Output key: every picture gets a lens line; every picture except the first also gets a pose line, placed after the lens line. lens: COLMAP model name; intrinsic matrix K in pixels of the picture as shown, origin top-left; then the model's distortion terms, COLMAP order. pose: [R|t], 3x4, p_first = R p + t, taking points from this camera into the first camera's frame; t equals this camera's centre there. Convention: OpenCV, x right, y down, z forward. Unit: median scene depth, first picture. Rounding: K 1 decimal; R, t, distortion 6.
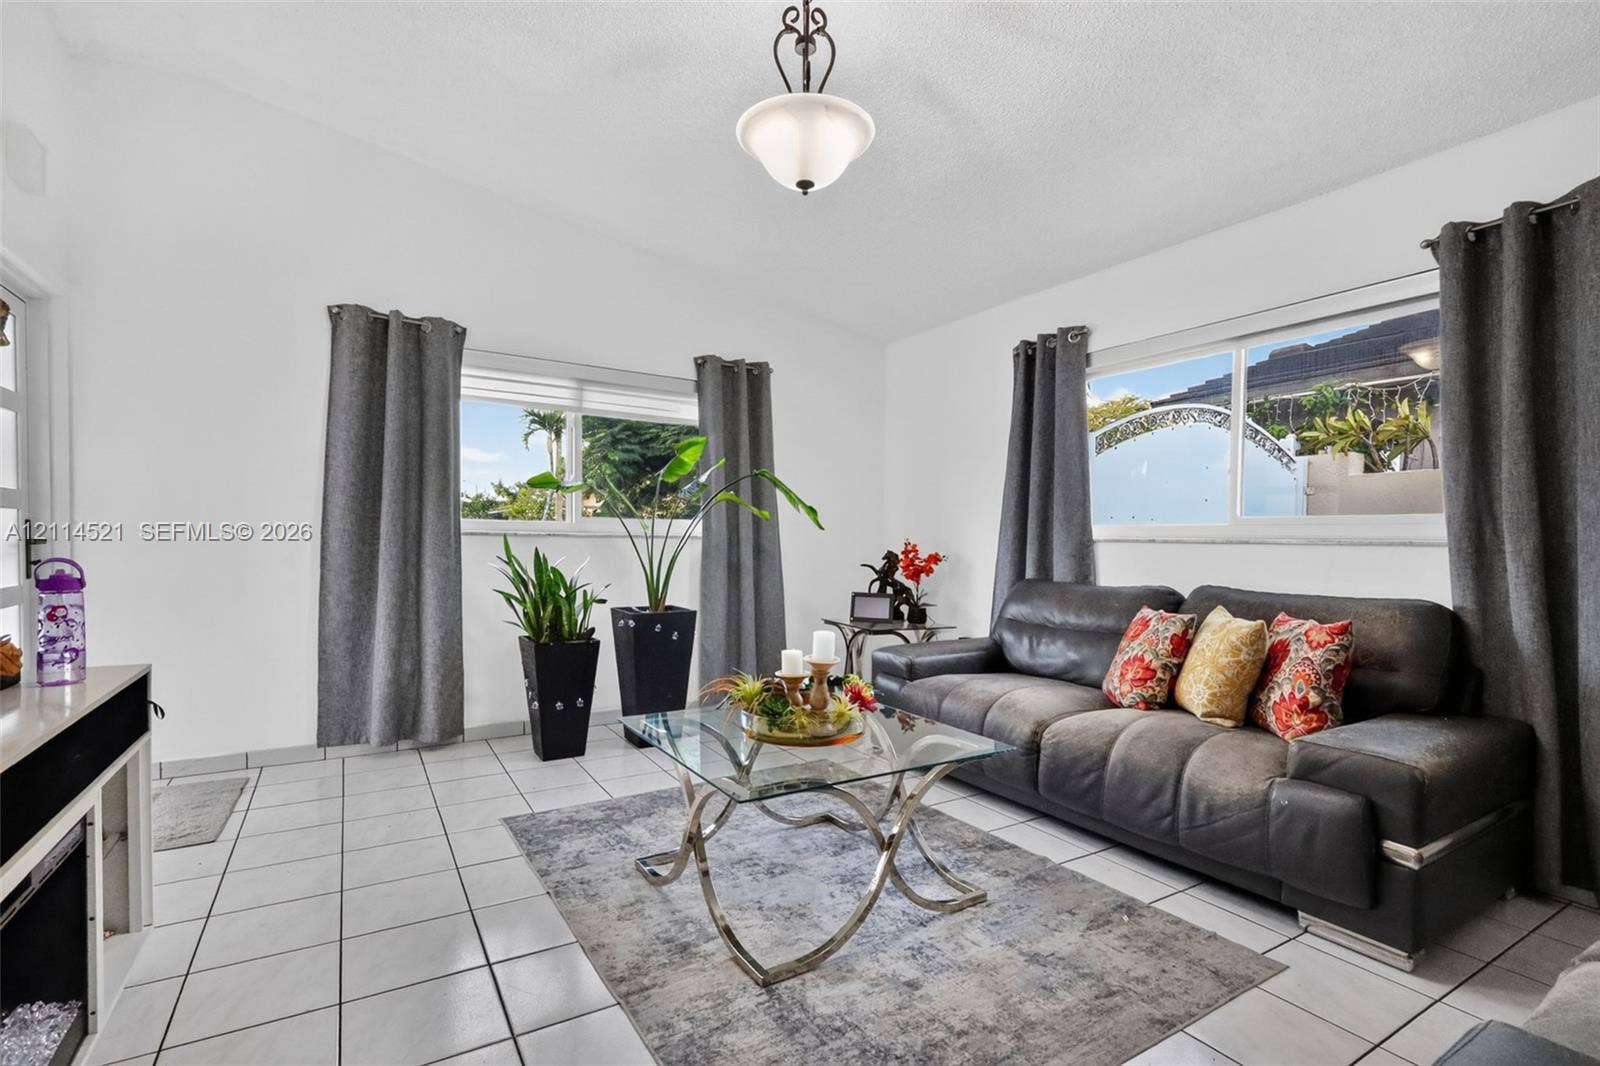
lens RADIAL K [[746.0, 0, 807.4], [0, 746.0, 542.2], [0, 0, 1]] dist [0.001868, 0.001988]
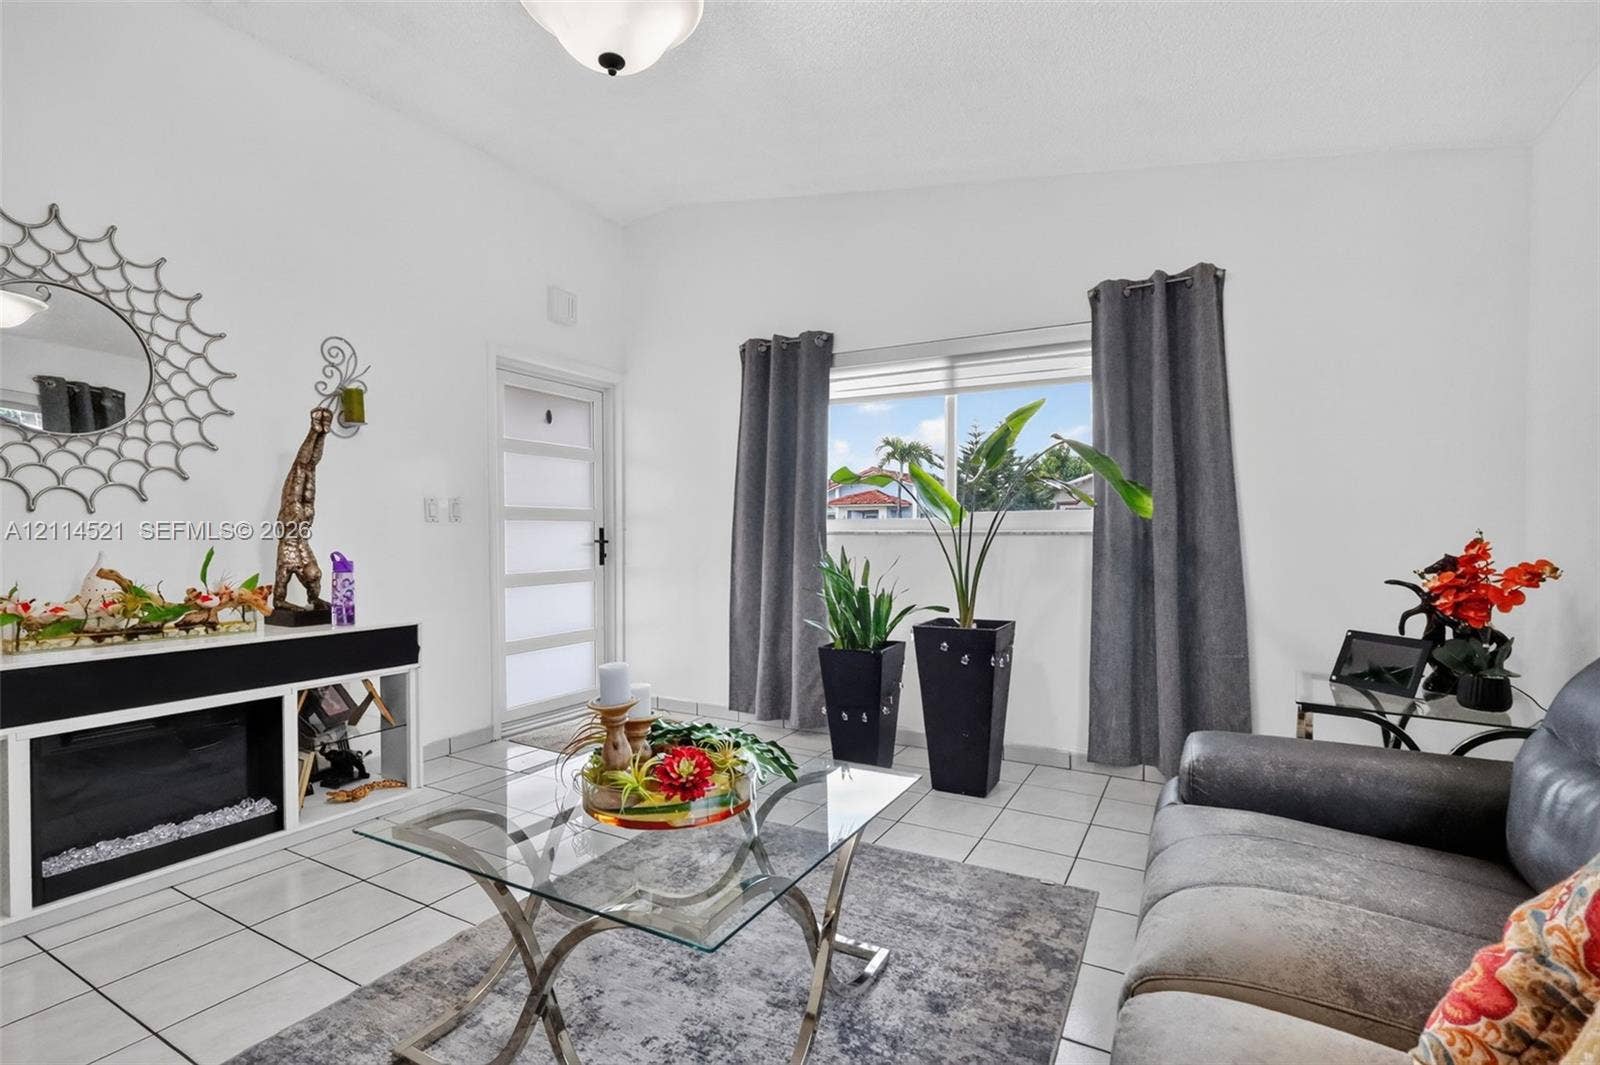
lens RADIAL K [[746.0, 0, 798.5], [0, 746.0, 543.0], [0, 0, 1]] dist [0.001868, 0.001988]
pose [[0.486844, -0.001788, -0.873487, 0.430445], [0.003160, 0.999995, -0.000286, 0.002205], [0.873483, -0.002621, 0.486848, 0.467288]]
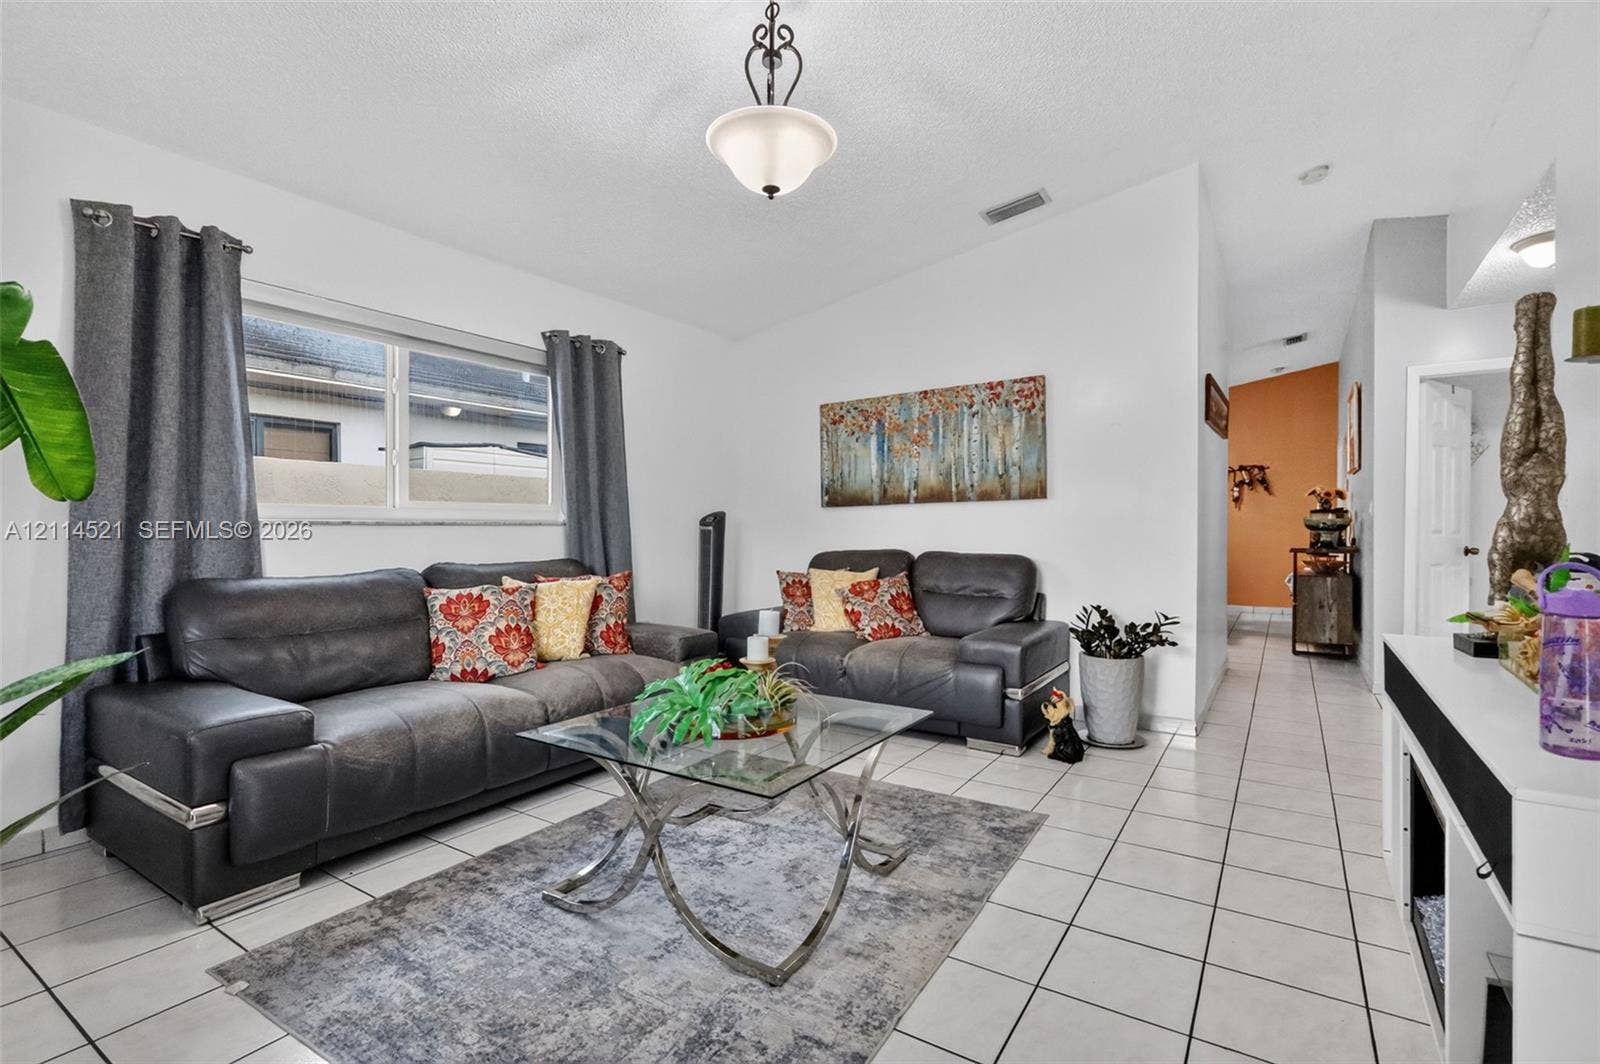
lens RADIAL K [[746.0, 0, 791.7], [0, 746.0, 522.1], [0, 0, 1]] dist [0.001868, 0.001988]
pose [[-0.415469, -0.005577, 0.909590, -0.565900], [0.000288, 0.999980, 0.006263, -0.007886], [-0.909607, 0.002864, -0.415459, 0.824935]]
